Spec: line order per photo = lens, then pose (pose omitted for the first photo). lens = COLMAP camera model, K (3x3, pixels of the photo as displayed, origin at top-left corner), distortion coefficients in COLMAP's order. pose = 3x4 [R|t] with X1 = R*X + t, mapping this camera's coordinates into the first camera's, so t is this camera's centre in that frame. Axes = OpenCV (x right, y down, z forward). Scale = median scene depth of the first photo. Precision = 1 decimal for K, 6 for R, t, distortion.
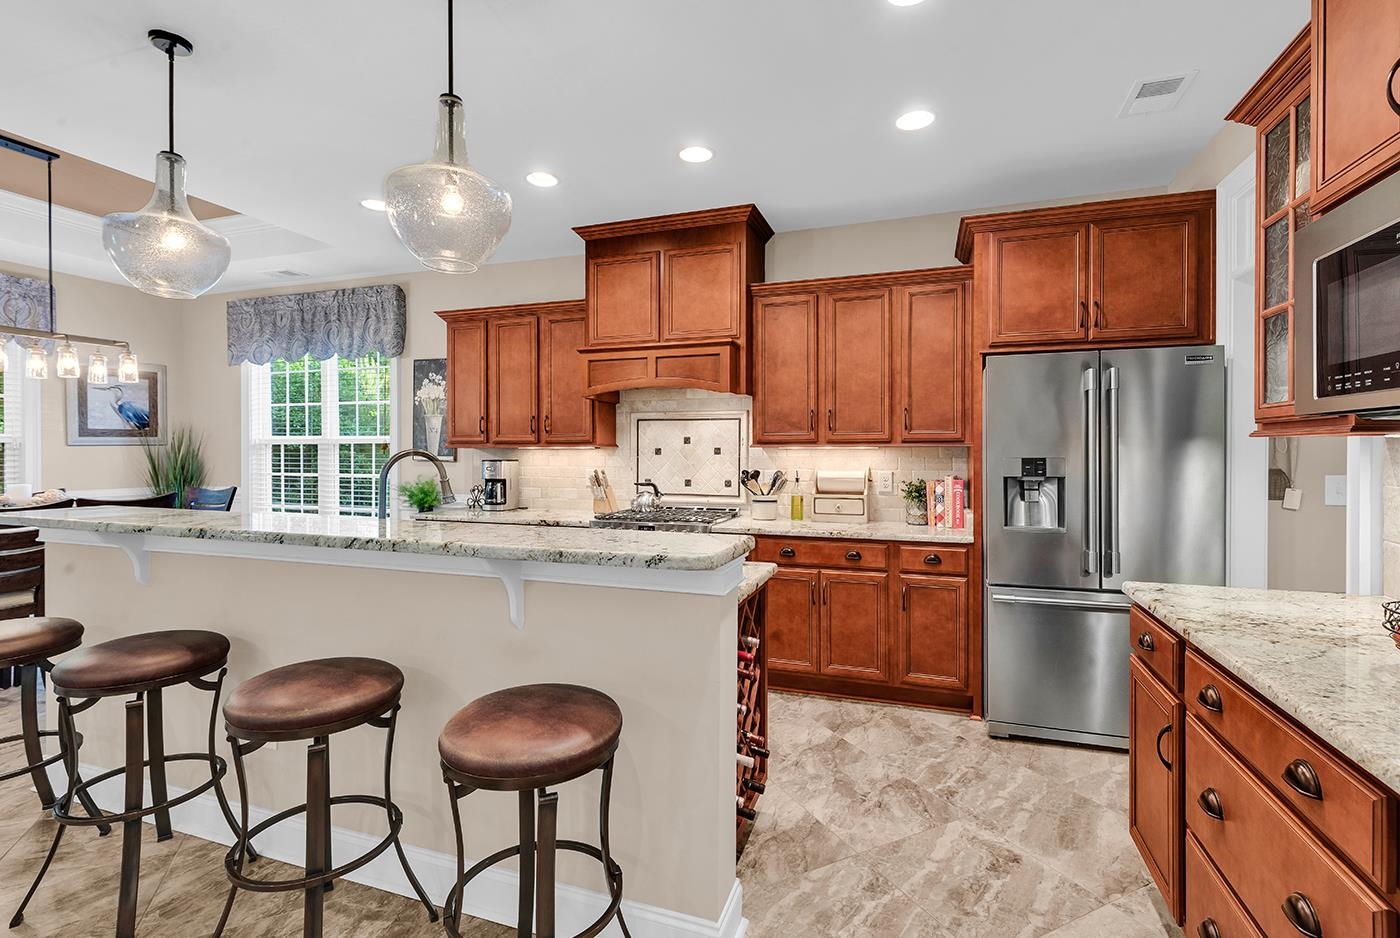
lens RADIAL K [[647.0, 0, 709.2], [0, 647.0, 462.9], [0, 0, 1]] dist [0.004563, -0.001336]
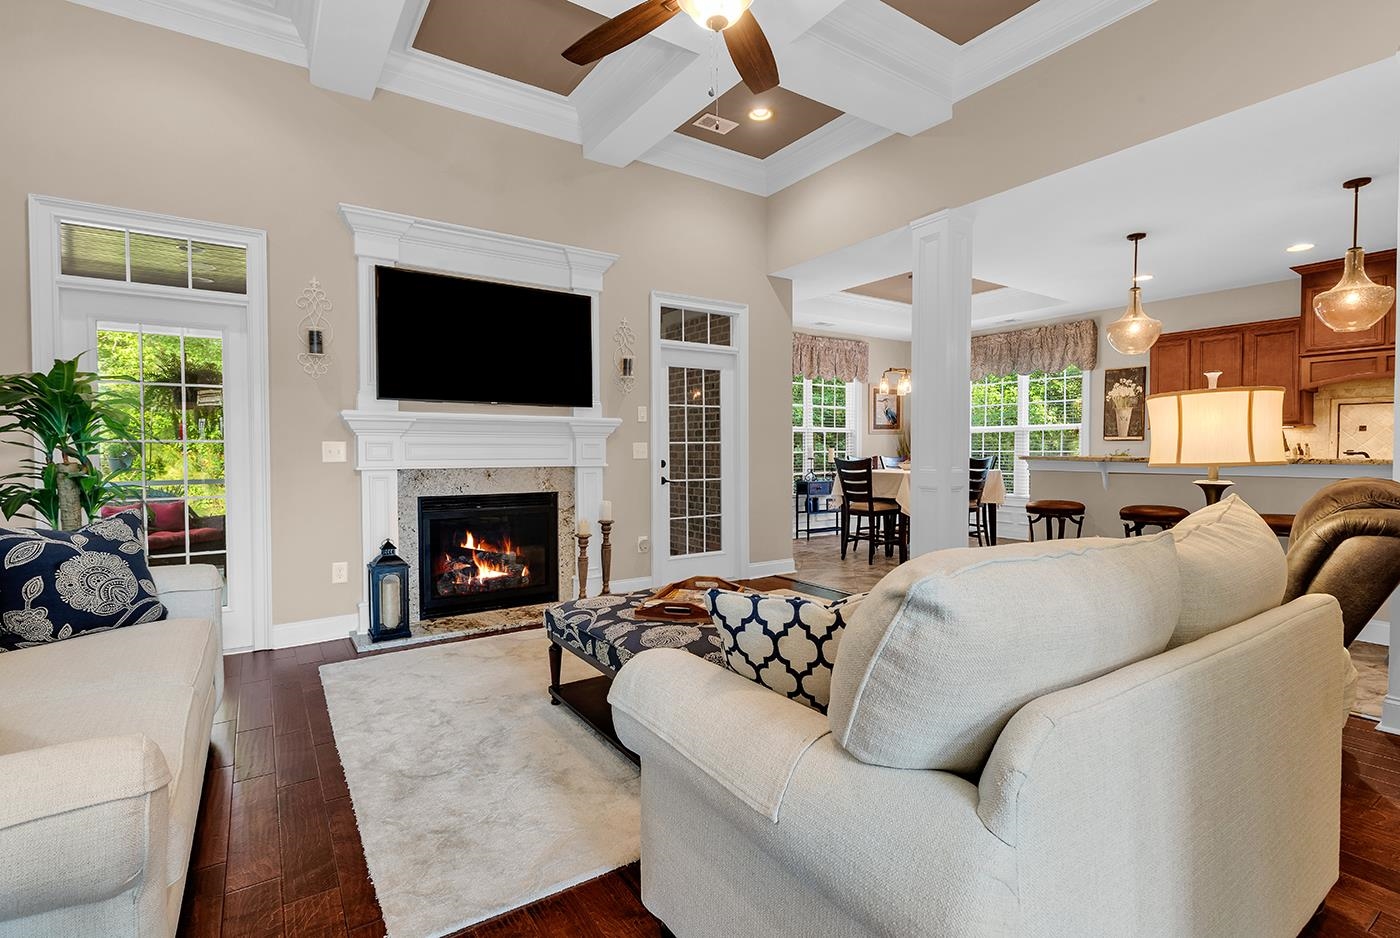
lens RADIAL K [[647.0, 0, 705.8], [0, 647.0, 468.7], [0, 0, 1]] dist [0.004563, -0.001336]
pose [[0.790948, 0.014596, -0.611709, -0.404695], [-0.004716, 0.999831, 0.017760, 0.056494], [0.611865, -0.011162, 0.790883, -1.011617]]
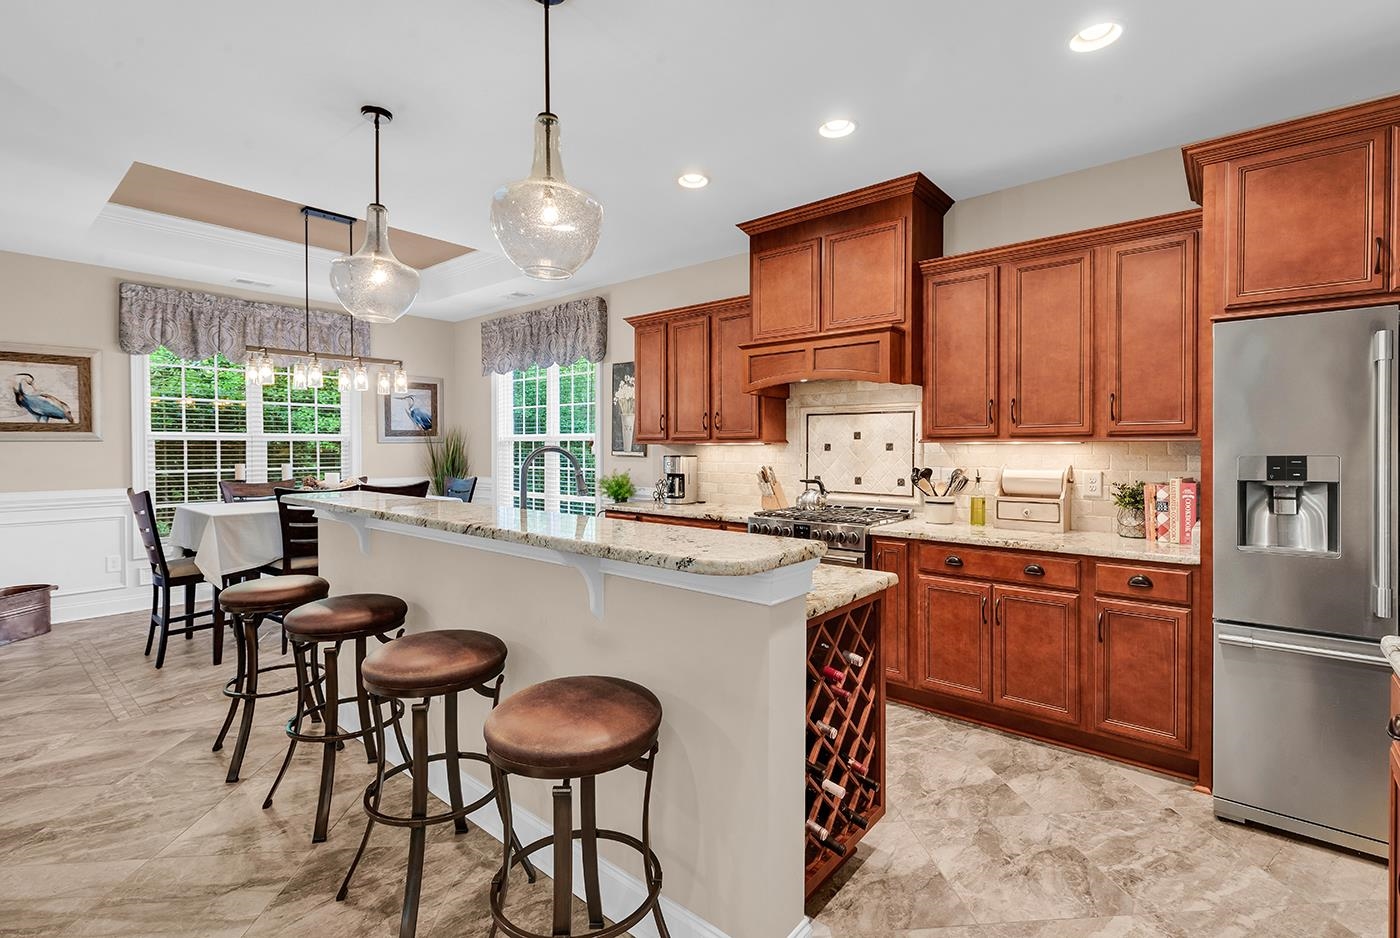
lens RADIAL K [[647.0, 0, 701.6], [0, 647.0, 461.1], [0, 0, 1]] dist [0.004563, -0.001336]
pose [[0.931553, 0.006730, -0.363544, 0.121506], [-0.005434, 0.999975, 0.004587, -0.001186], [0.363566, -0.002297, 0.931566, 0.051761]]
